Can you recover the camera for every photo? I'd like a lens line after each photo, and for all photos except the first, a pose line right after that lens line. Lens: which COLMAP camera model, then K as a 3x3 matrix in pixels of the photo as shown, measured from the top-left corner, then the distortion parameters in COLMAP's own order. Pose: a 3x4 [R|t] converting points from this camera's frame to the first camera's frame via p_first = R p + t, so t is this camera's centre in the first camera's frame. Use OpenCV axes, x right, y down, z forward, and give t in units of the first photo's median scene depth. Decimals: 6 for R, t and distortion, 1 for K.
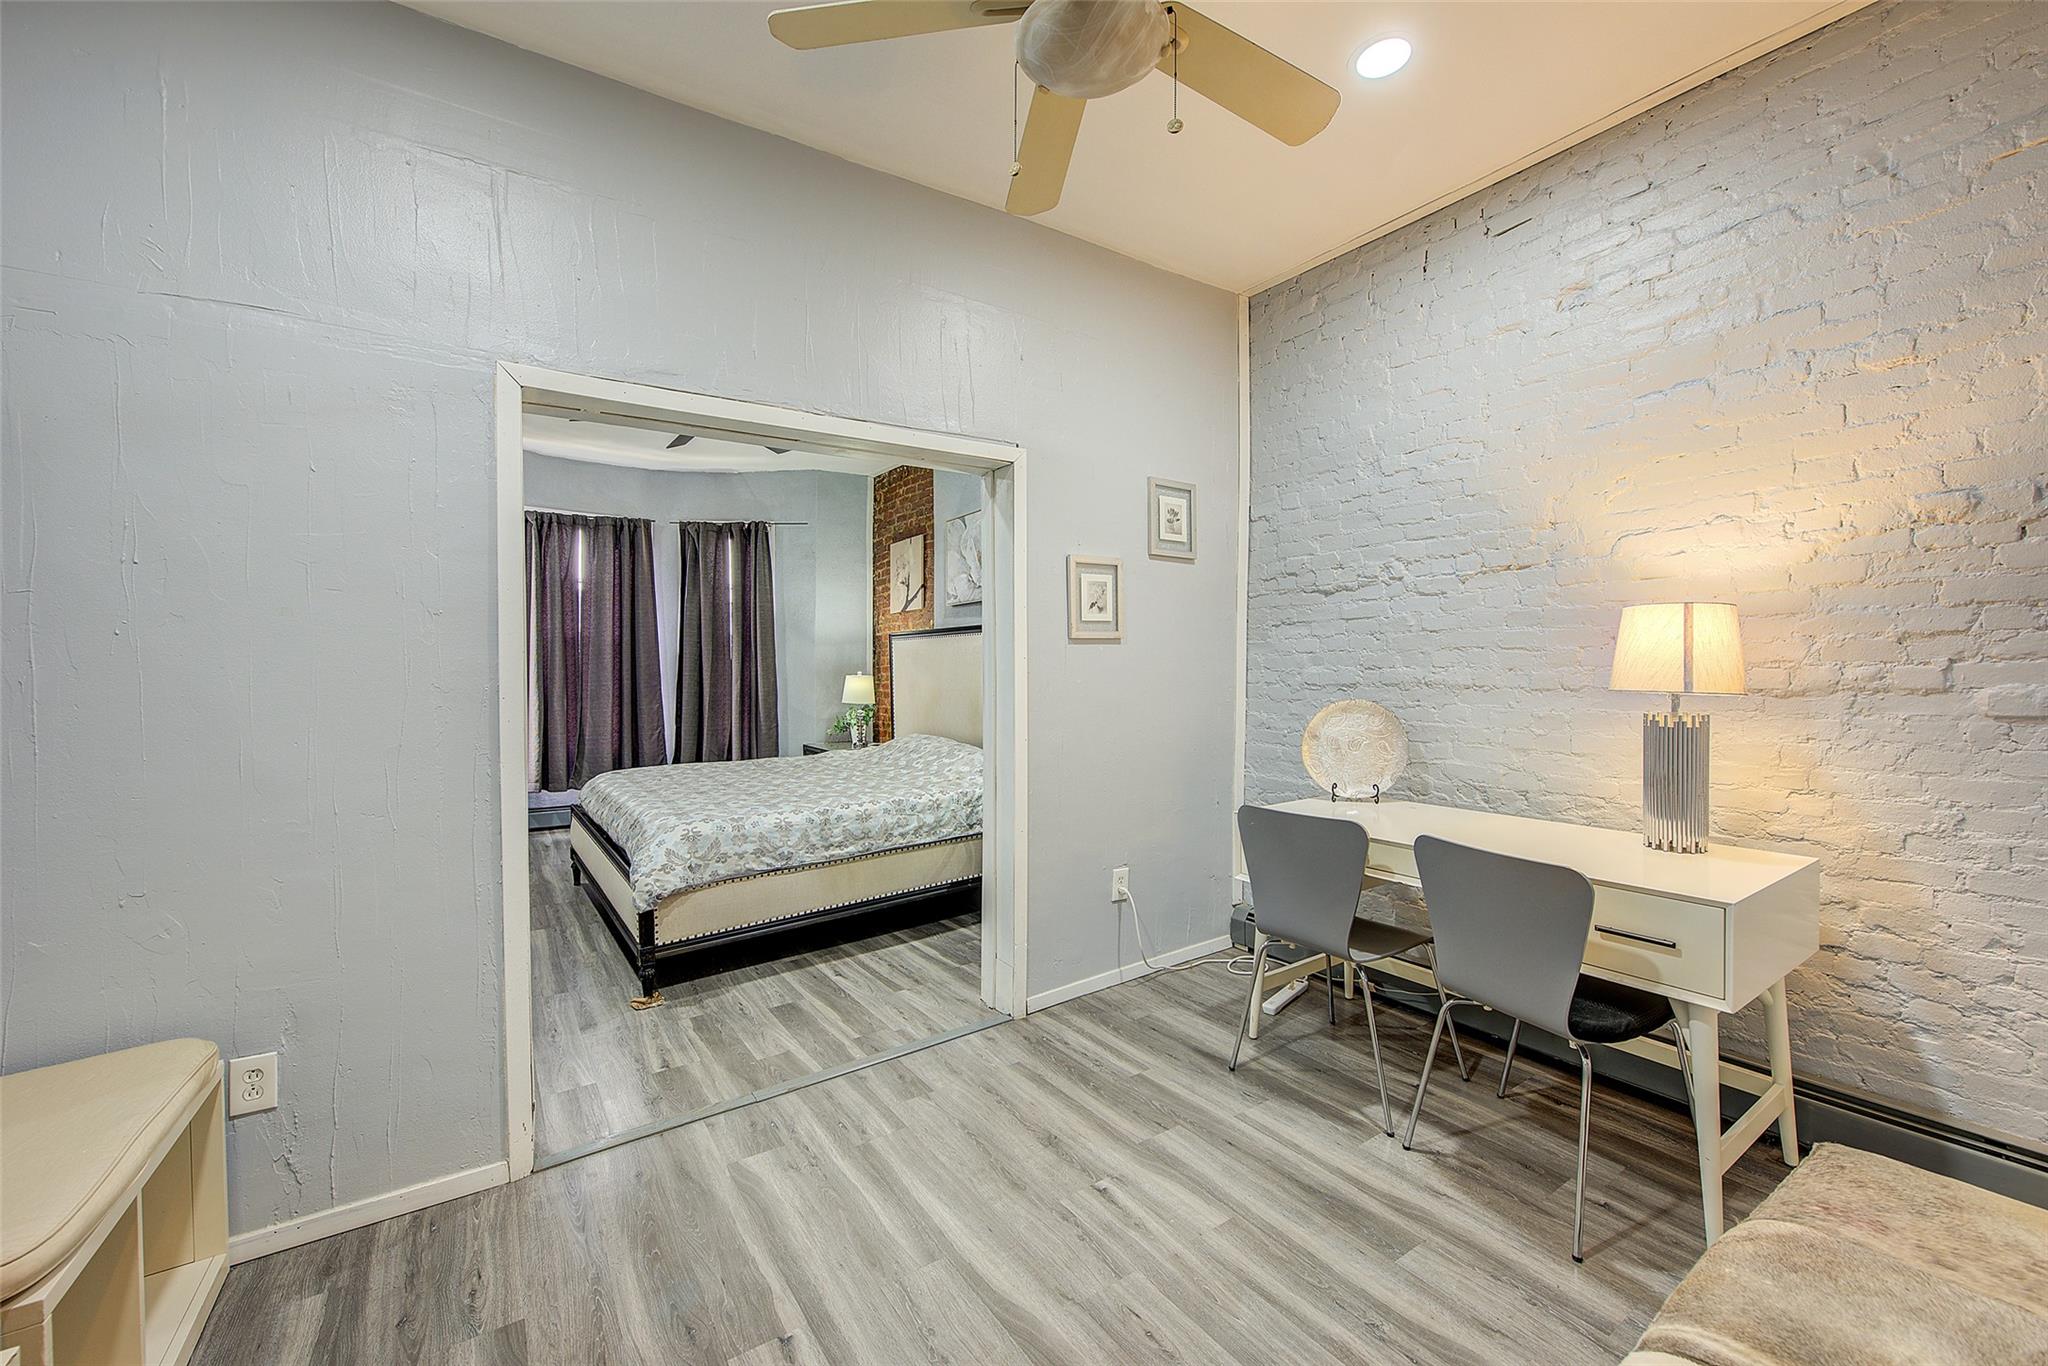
lens RADIAL K [[811.3, 0, 1023.5], [0, 811.3, 684.3], [0, 0, 1]] dist [-0.003250, -0.001110]
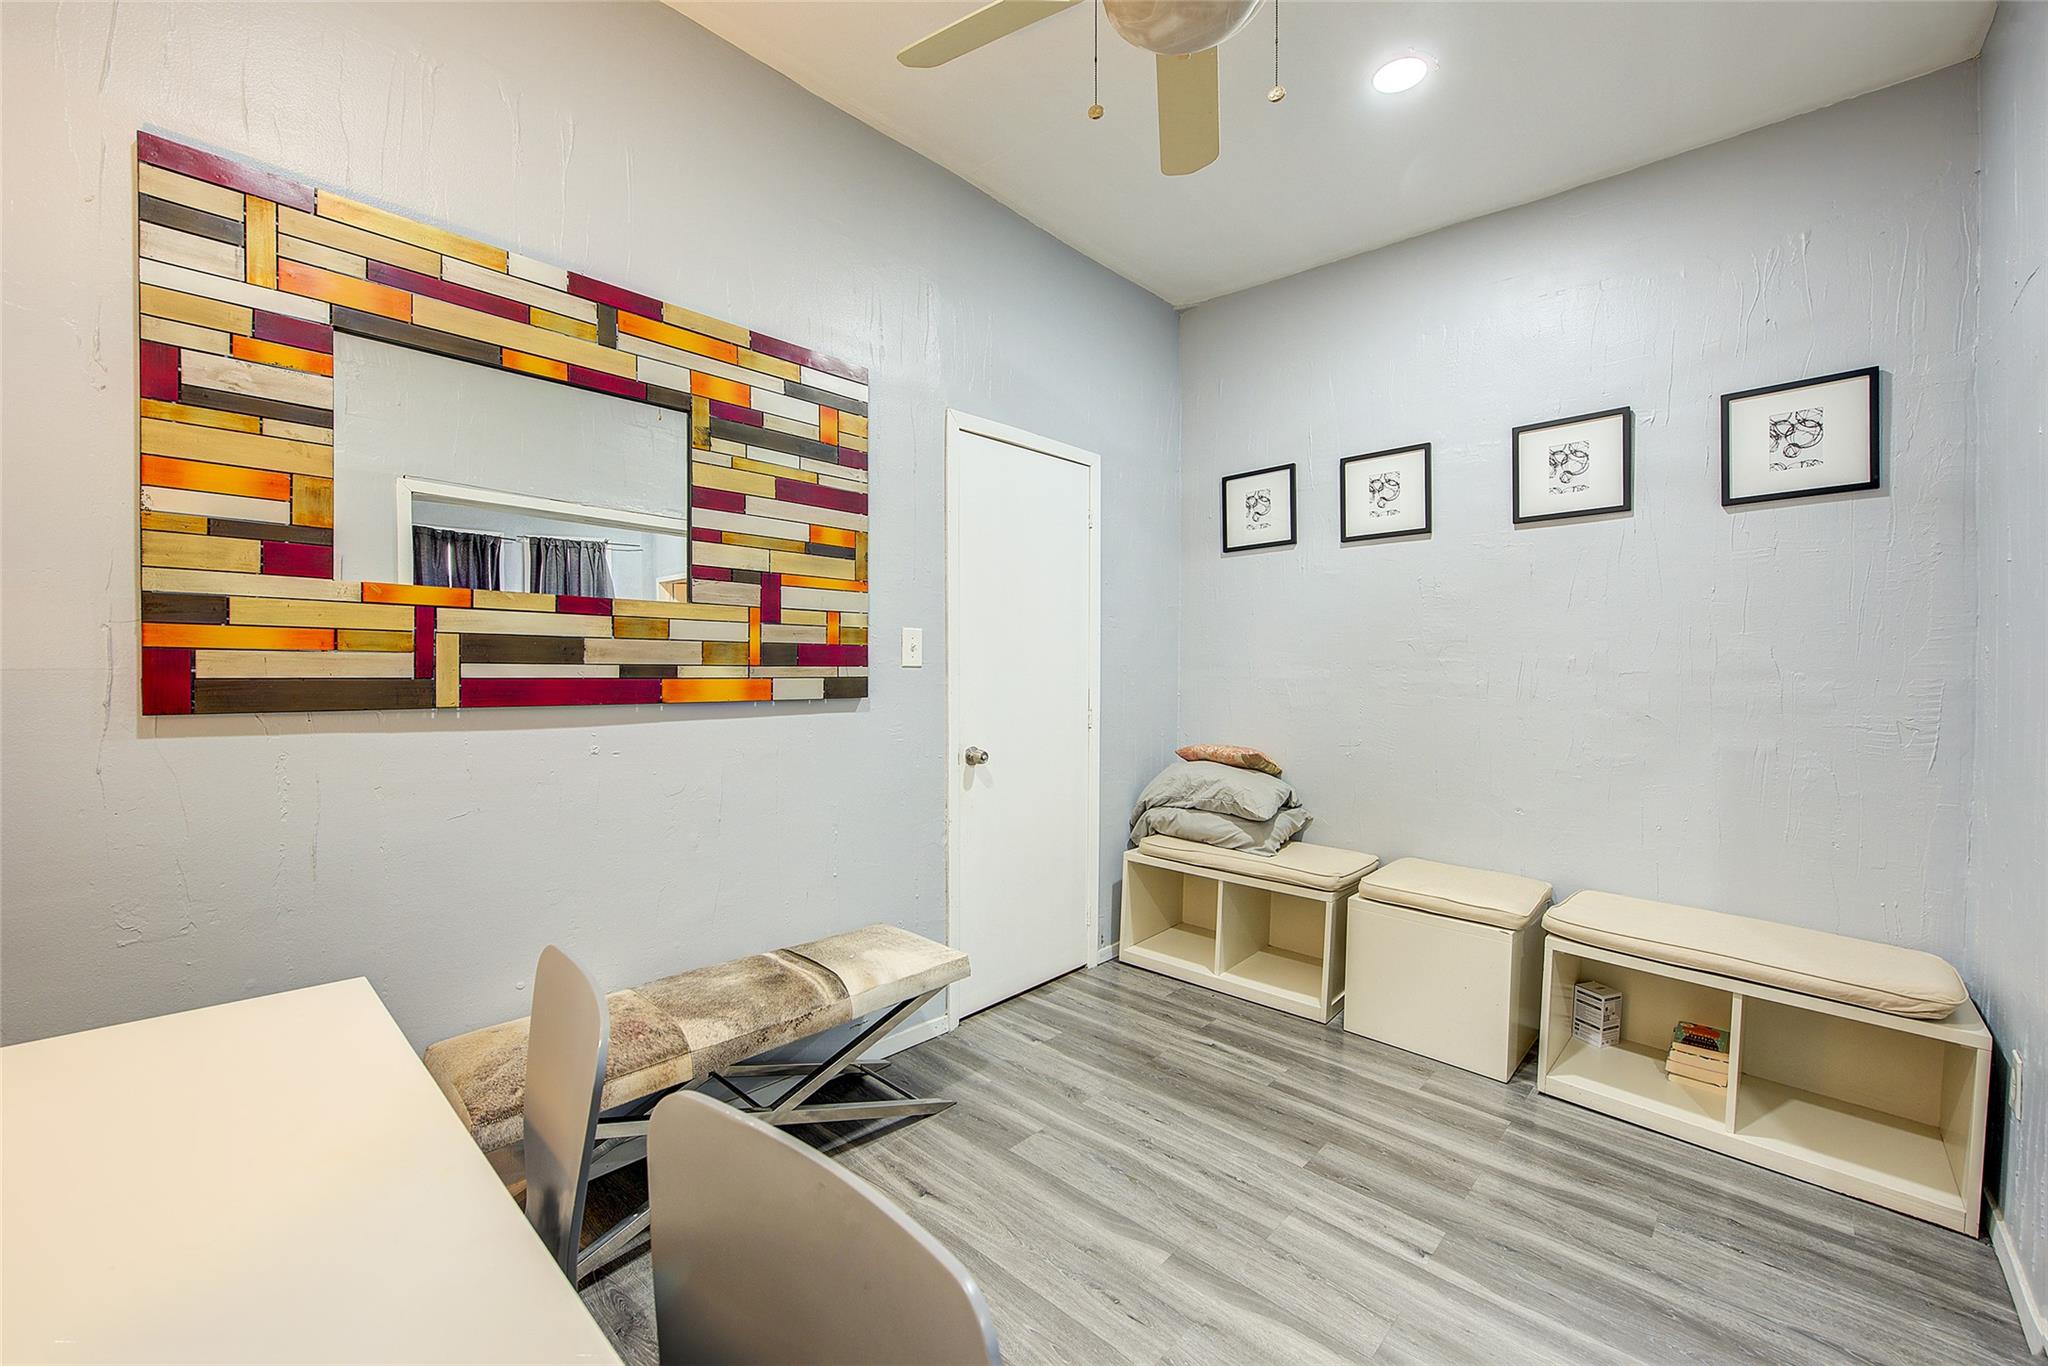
lens RADIAL K [[811.3, 0, 1027.3], [0, 811.3, 674.3], [0, 0, 1]] dist [-0.003250, -0.001110]
pose [[-0.974520, -0.000579, -0.224298, 0.478518], [-0.003432, 0.999918, 0.012332, -0.008146], [0.224273, 0.012787, -0.974443, 1.894783]]
